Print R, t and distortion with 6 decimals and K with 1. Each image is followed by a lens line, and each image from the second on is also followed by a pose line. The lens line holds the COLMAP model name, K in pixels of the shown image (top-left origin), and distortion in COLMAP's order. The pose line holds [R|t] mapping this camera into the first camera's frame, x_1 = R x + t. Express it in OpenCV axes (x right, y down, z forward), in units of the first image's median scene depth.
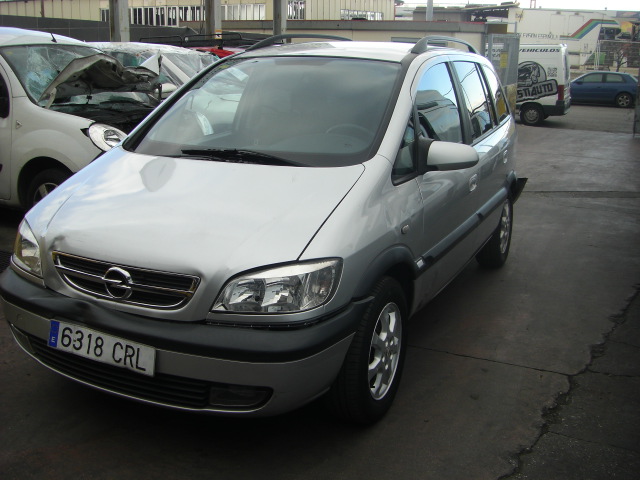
lens RADIAL K [[713.2, 0, 317.9], [0, 713.2, 245.9], [0, 0, 1]] dist [-0.139181, 0.000000]
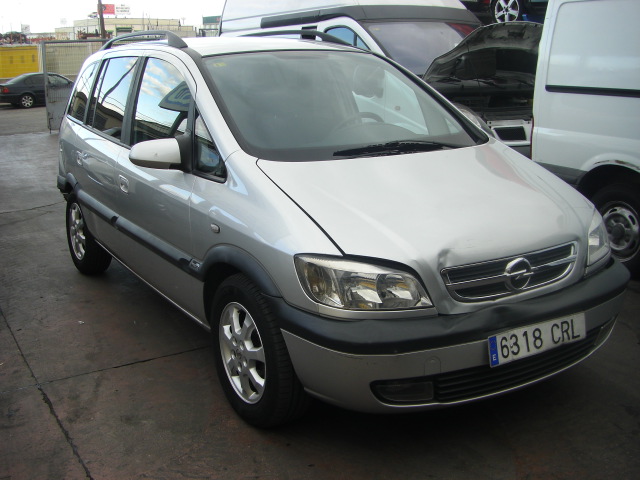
lens RADIAL K [[713.2, 0, 313.9], [0, 713.2, 245.7], [0, 0, 1]] dist [-0.139181, 0.000000]
pose [[0.550745, -0.238817, 0.799779, -1.220456], [0.243616, 0.962465, 0.119636, -0.172928], [-0.798330, 0.128950, 0.588252, 0.644063]]
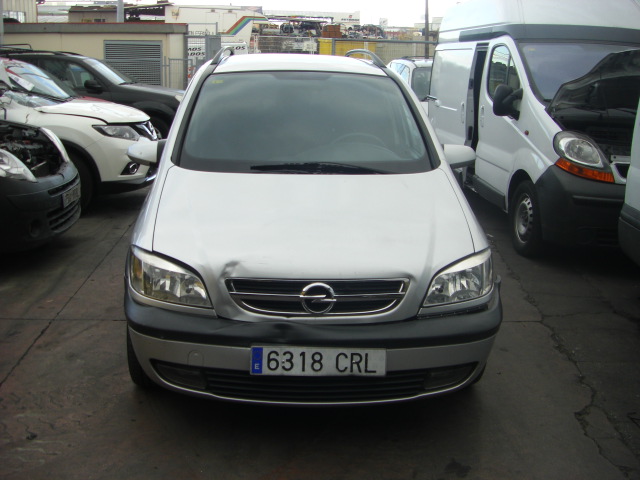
lens RADIAL K [[713.2, 0, 309.0], [0, 713.2, 250.9], [0, 0, 1]] dist [-0.139181, 0.000000]
pose [[0.876861, -0.124345, 0.464384, -0.771302], [0.118861, 0.992056, 0.041200, -0.060155], [-0.465818, 0.019071, 0.884675, 0.082702]]
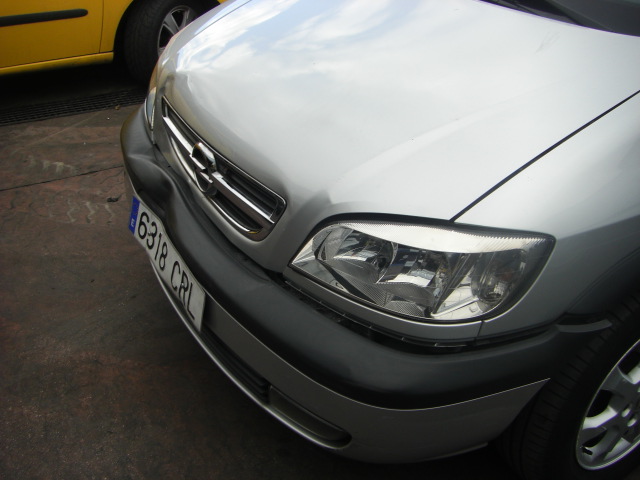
lens RADIAL K [[713.2, 0, 320.2], [0, 713.2, 237.0], [0, 0, 1]] dist [-0.139181, 0.000000]
pose [[0.828532, 0.288997, -0.479599, 0.125794], [-0.162155, 0.943651, 0.288494, -0.090187], [0.535948, -0.161258, 0.828708, 0.516888]]
